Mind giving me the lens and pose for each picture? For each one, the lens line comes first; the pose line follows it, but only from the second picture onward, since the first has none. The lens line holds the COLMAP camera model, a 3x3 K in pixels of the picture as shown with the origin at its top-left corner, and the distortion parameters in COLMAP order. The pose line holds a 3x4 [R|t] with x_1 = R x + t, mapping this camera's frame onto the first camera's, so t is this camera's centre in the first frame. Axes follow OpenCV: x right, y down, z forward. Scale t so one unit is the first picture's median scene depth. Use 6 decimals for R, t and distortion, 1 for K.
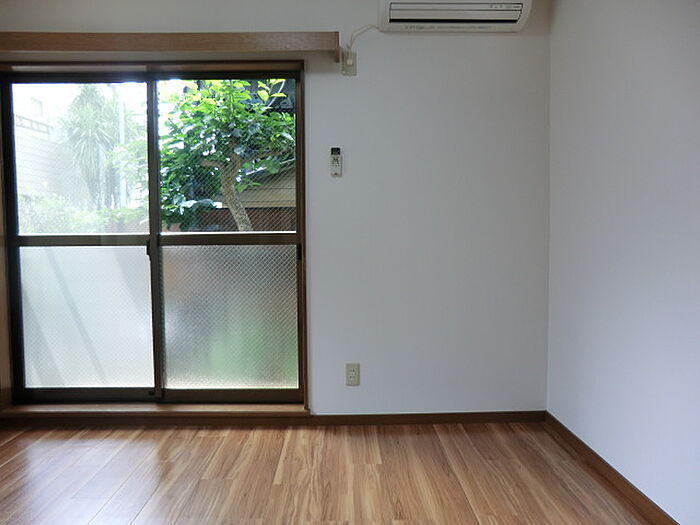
lens RADIAL K [[505.4, 0, 349.1], [0, 505.4, 263.2], [0, 0, 1]] dist [-0.071132, 0.060012]
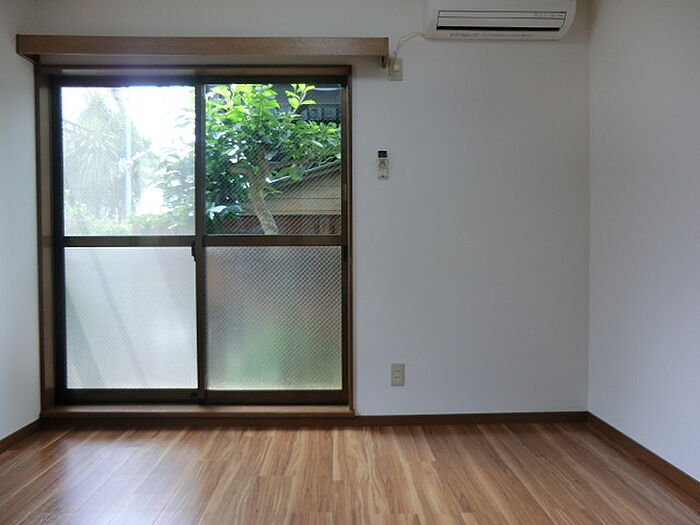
lens RADIAL K [[505.4, 0, 348.6], [0, 505.4, 263.5], [0, 0, 1]] dist [-0.071132, 0.060012]
pose [[0.999956, 0.003740, 0.008545, -0.102306], [-0.003477, 0.999525, -0.030636, 0.030331], [-0.008656, 0.030605, 0.999494, -0.010852]]
